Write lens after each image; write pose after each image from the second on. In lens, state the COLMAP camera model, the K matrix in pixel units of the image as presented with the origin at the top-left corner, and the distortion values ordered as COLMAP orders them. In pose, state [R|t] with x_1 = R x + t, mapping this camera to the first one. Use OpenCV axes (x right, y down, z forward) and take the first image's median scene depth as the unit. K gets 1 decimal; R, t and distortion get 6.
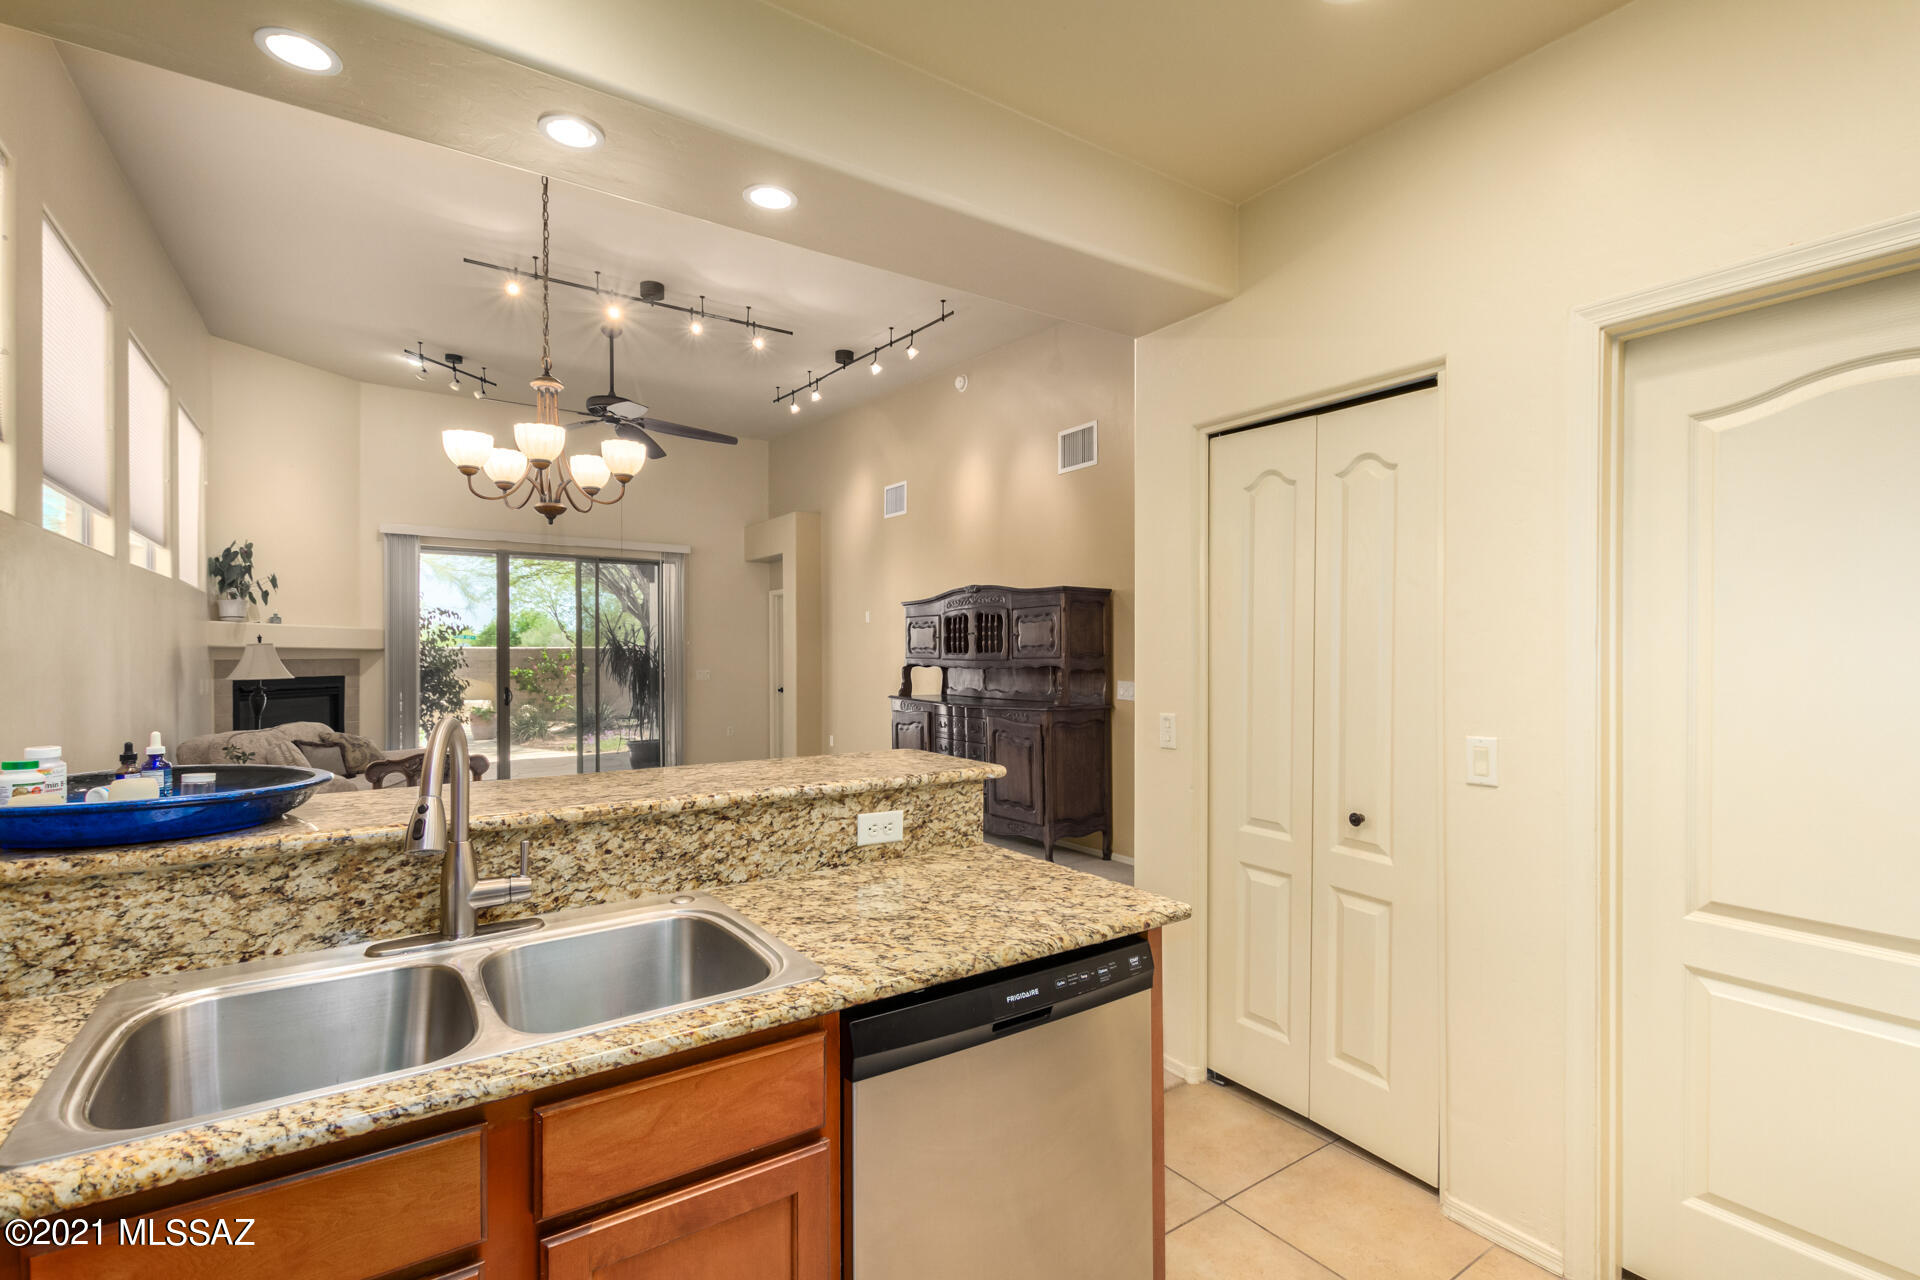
lens RADIAL K [[881.6, 0, 966.6], [0, 881.6, 649.6], [0, 0, 1]] dist [0.002032, -0.000800]
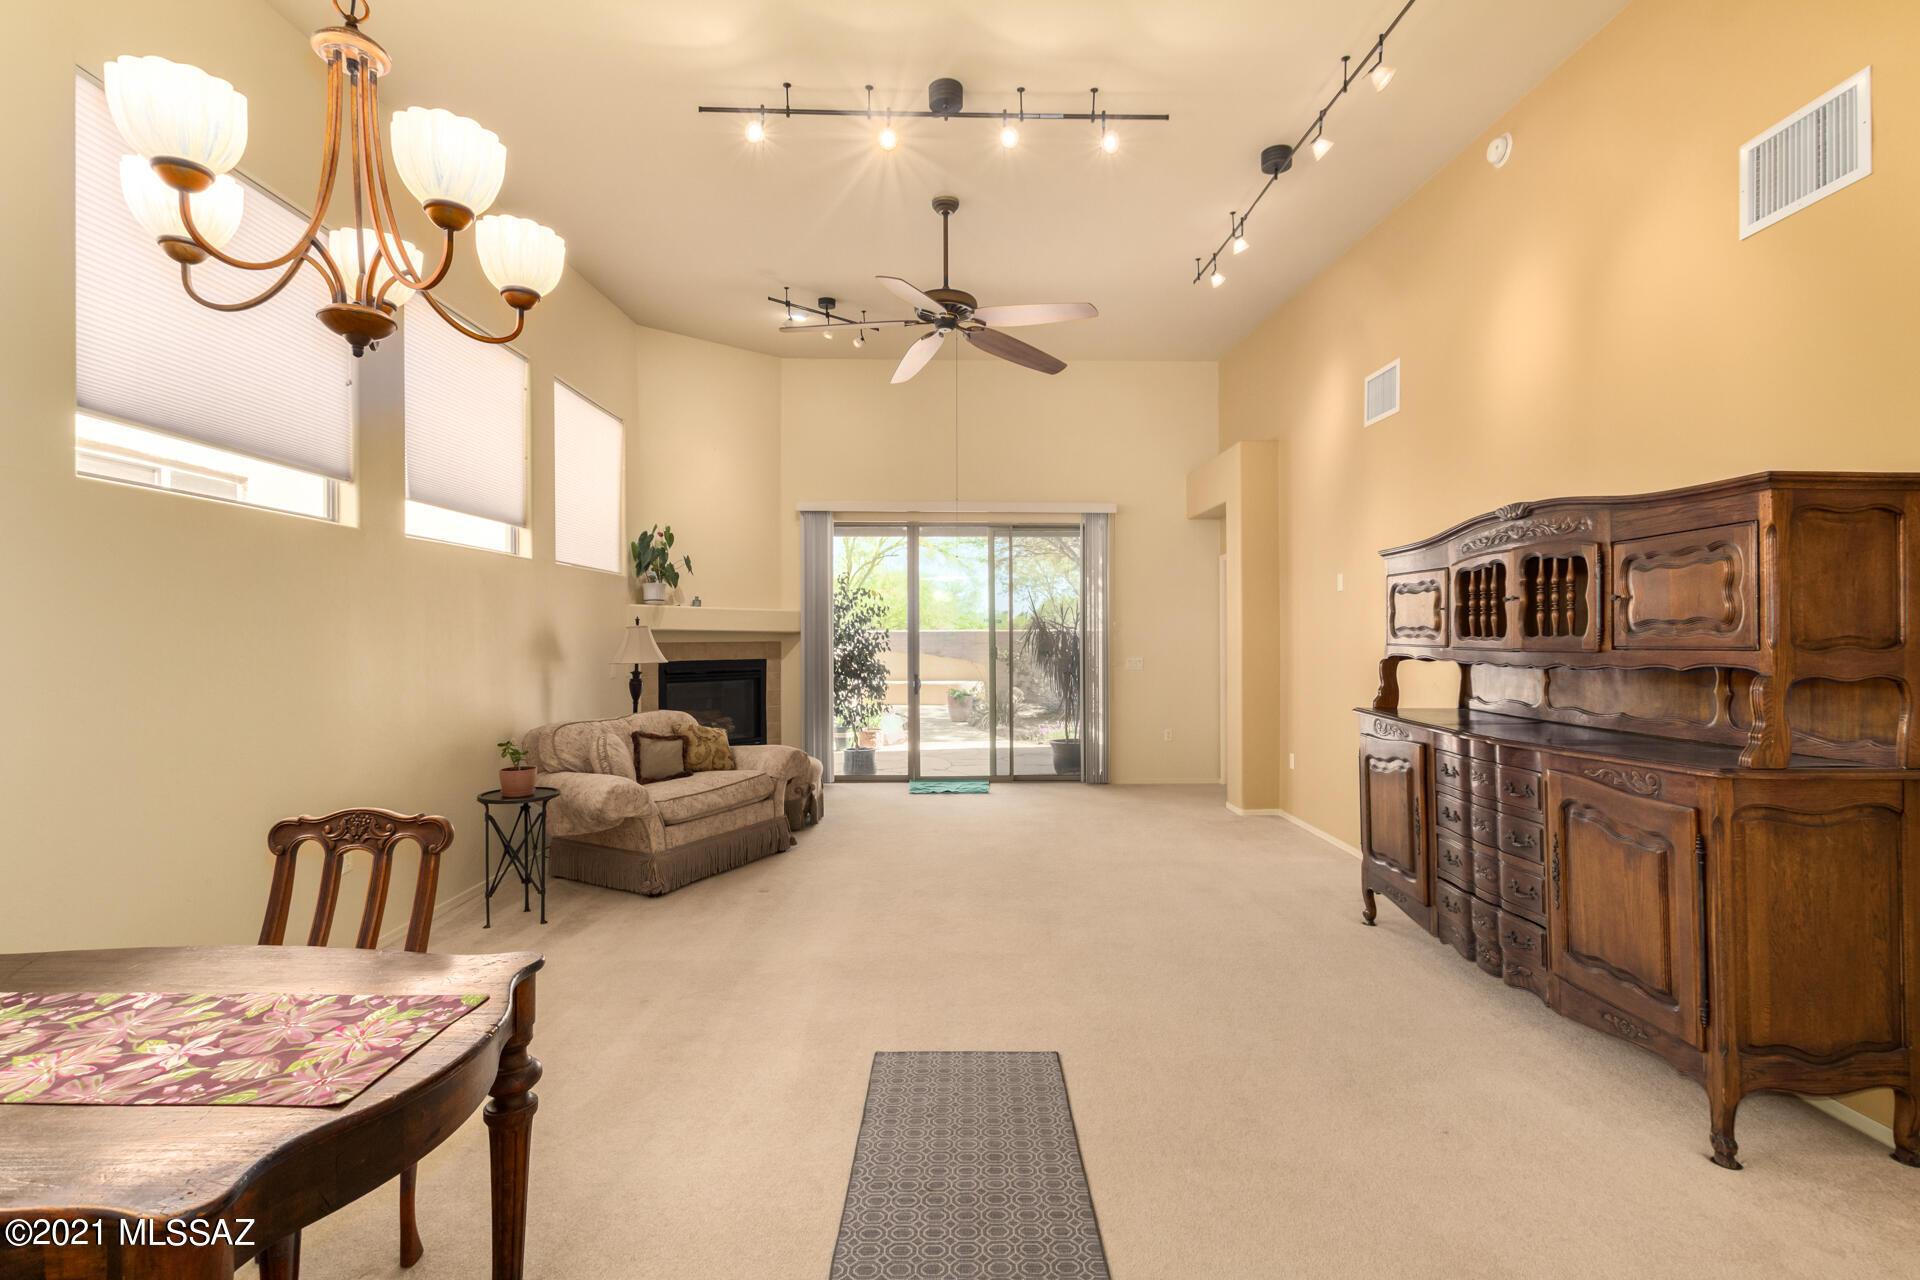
lens RADIAL K [[872.9, 0, 964.9], [0, 872.9, 635.2], [0, 0, 1]] dist [0.001450, -0.000525]
pose [[0.833644, 0.000089, -0.552302, 0.019235], [0.001858, 0.999994, 0.002965, 0.000793], [0.552299, -0.003498, 0.833639, 0.380764]]
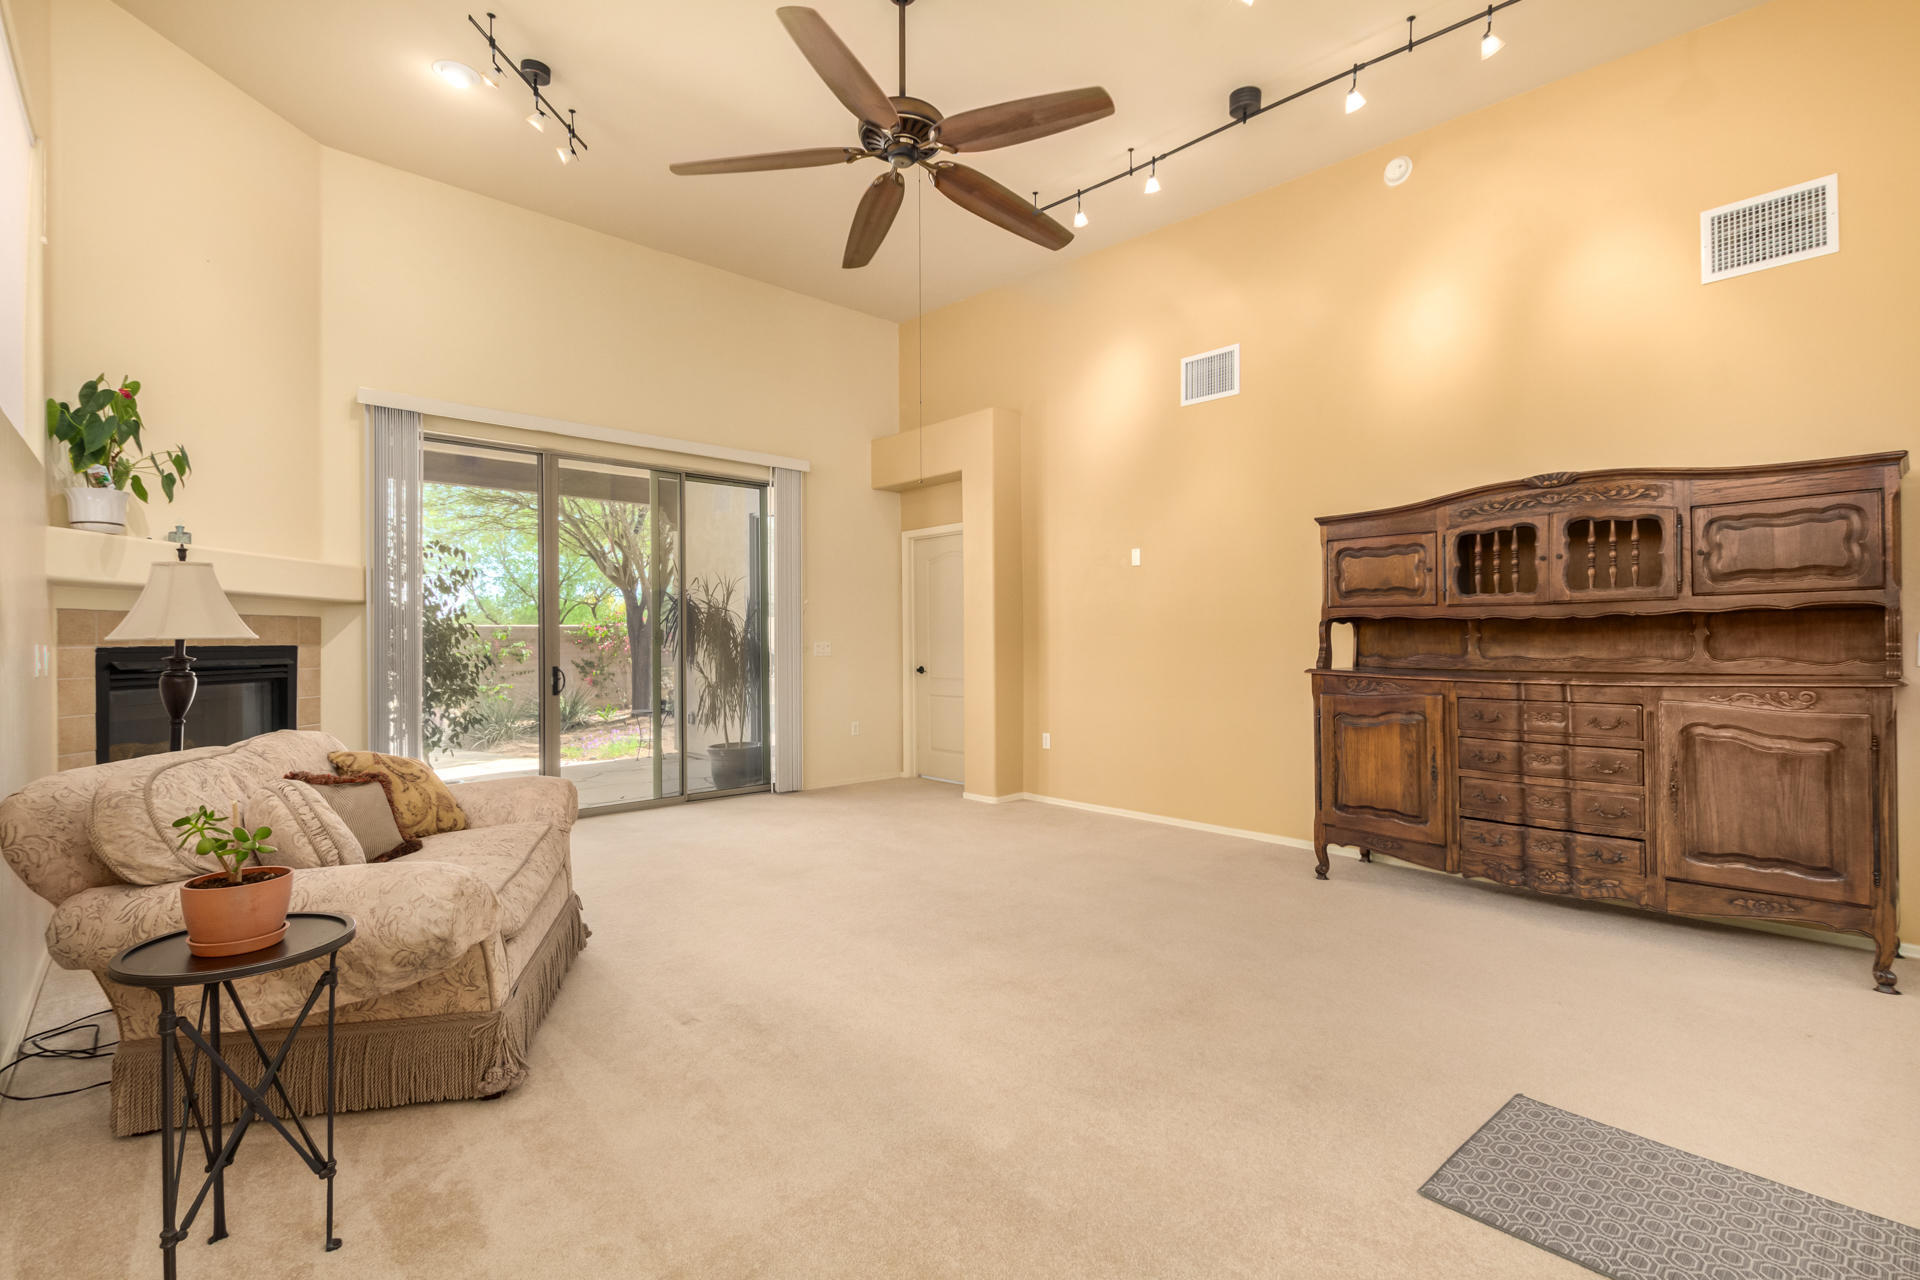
lens RADIAL K [[869.4, 0, 960.0], [0, 869.4, 640.0], [0, 0, 1]] dist [-0.000124, 0.000009]
pose [[0.991118, -0.002429, 0.132966, -0.428024], [0.002251, 0.999996, 0.001486, 0.032139], [-0.132970, -0.001174, 0.991119, 0.461357]]
